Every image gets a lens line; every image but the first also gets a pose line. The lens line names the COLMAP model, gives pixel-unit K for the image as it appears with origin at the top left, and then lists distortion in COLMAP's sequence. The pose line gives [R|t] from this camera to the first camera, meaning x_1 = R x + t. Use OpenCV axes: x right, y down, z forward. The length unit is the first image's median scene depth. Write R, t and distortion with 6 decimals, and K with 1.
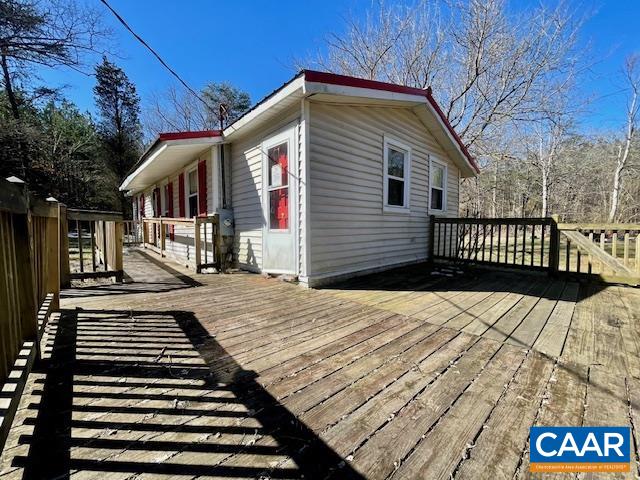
lens RADIAL K [[255.1, 0, 319.6], [0, 255.1, 239.3], [0, 0, 1]] dist [0.010627, 0.000785]
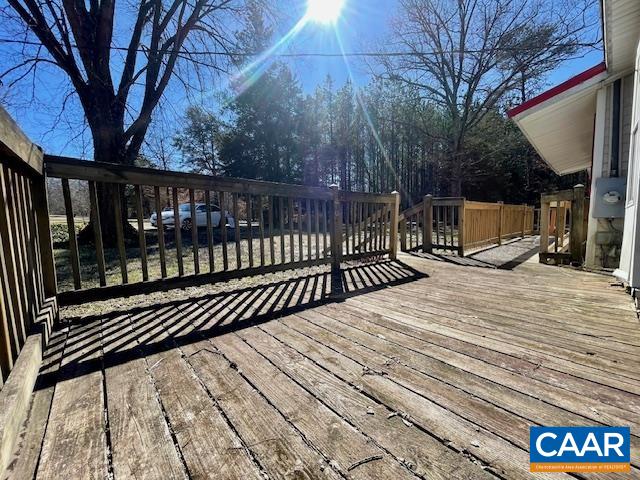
lens RADIAL K [[255.1, 0, 321.1], [0, 255.1, 242.4], [0, 0, 1]] dist [0.010627, 0.000785]
pose [[0.004618, 0.073811, -0.997262, 0.406421], [-0.043142, 0.996358, 0.073545, 0.042746], [0.999058, 0.042684, 0.007785, 0.329754]]
